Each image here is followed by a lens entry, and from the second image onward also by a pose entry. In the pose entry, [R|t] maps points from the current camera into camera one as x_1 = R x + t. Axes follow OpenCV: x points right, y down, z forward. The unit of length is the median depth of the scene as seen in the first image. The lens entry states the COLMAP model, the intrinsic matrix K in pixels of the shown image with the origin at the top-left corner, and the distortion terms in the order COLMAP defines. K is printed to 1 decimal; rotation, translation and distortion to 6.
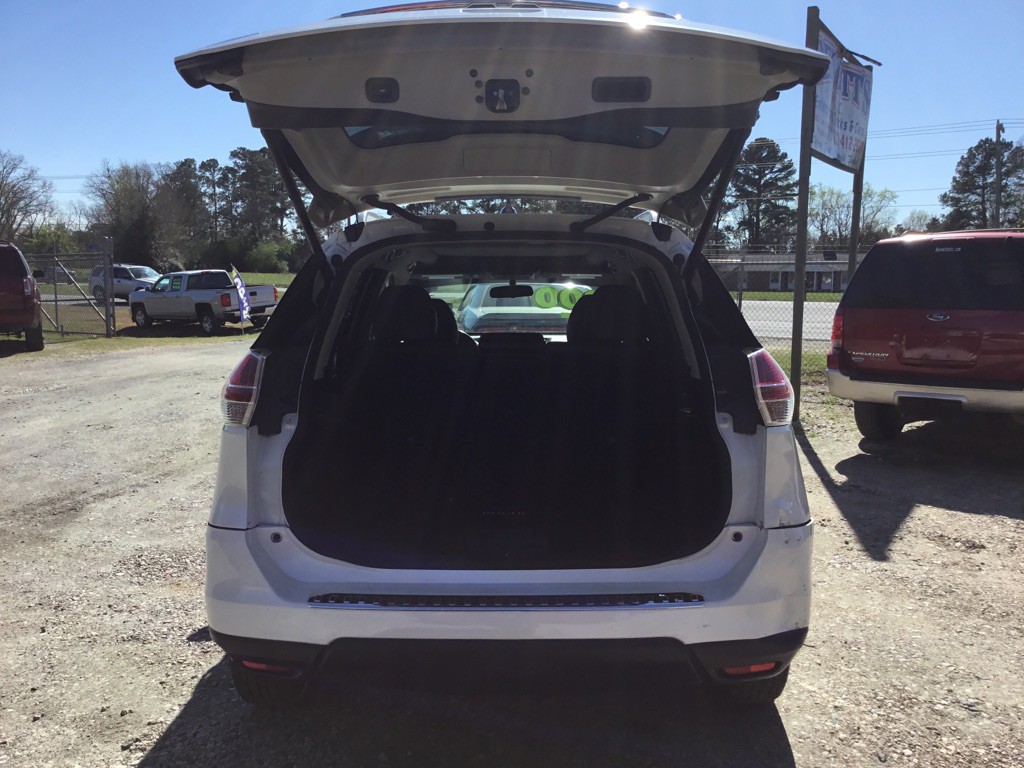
lens RADIAL K [[960.8, 0, 508.4], [0, 960.8, 418.8], [0, 0, 1]] dist [0.046328, -0.092768]
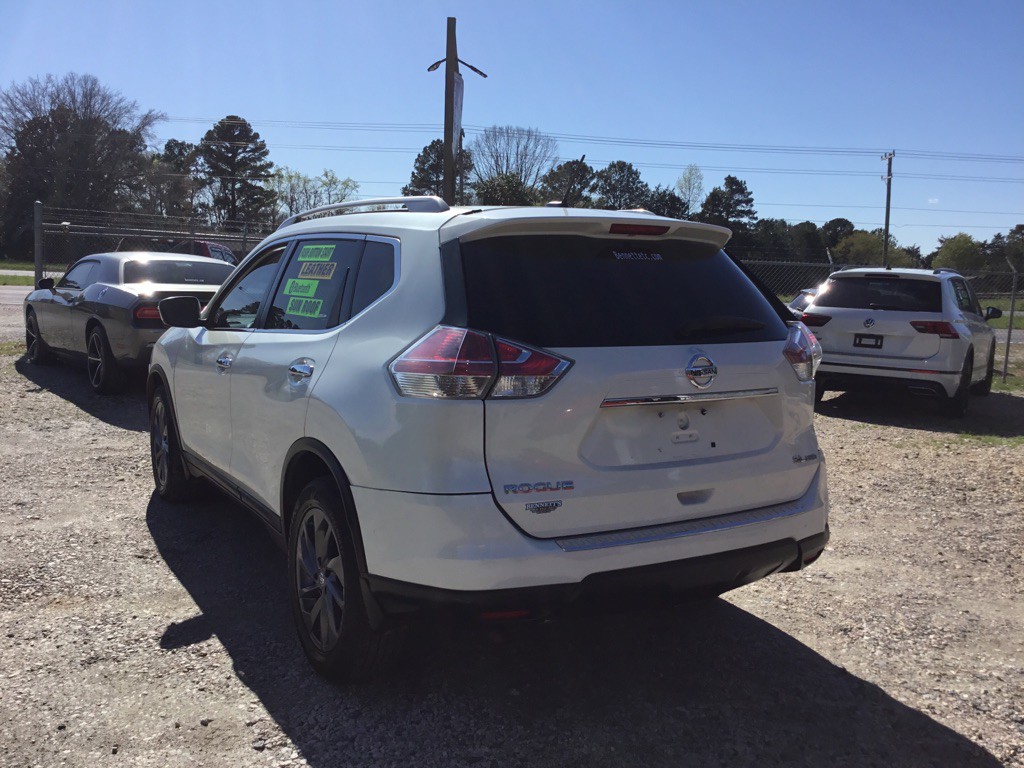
lens RADIAL K [[960.8, 0, 531.8], [0, 960.8, 423.9], [0, 0, 1]] dist [0.046328, -0.092768]
pose [[0.831174, -0.063293, 0.552398, -0.284440], [0.049488, 0.997978, 0.039884, -0.001060], [-0.553805, -0.005814, 0.832626, 0.026711]]
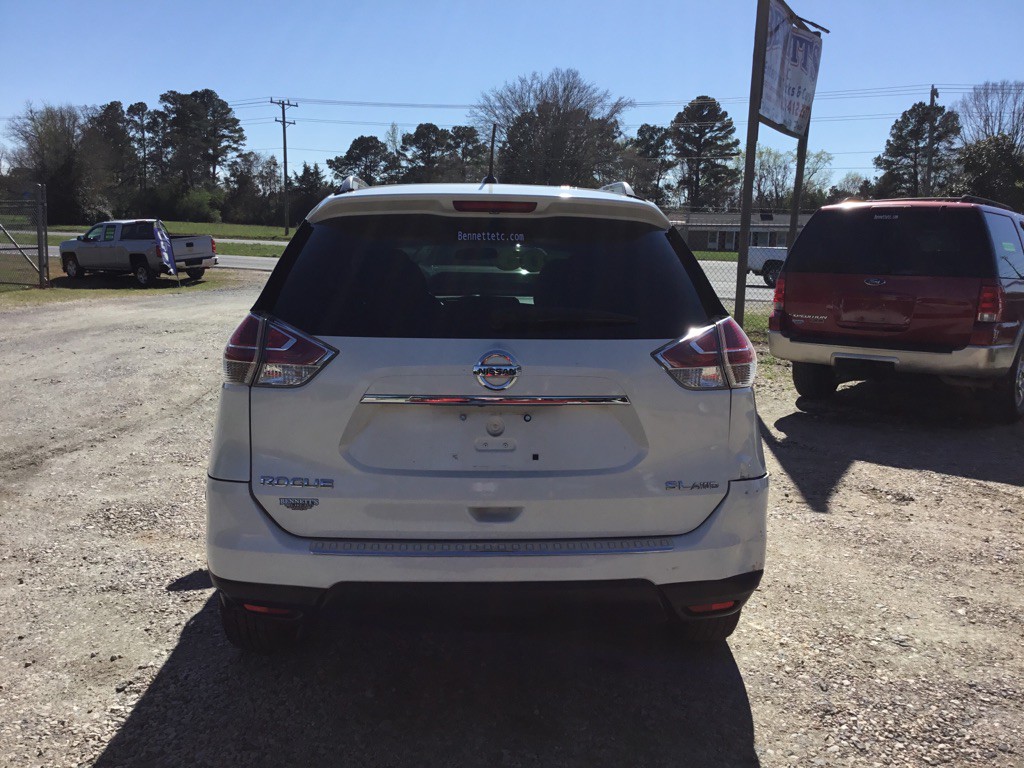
lens RADIAL K [[960.8, 0, 513.6], [0, 960.8, 430.7], [0, 0, 1]] dist [0.046328, -0.092768]
pose [[0.997496, 0.003189, 0.070646, -0.018997], [-0.007266, 0.998318, 0.057520, -0.001583], [-0.070344, -0.057890, 0.995842, -0.024112]]
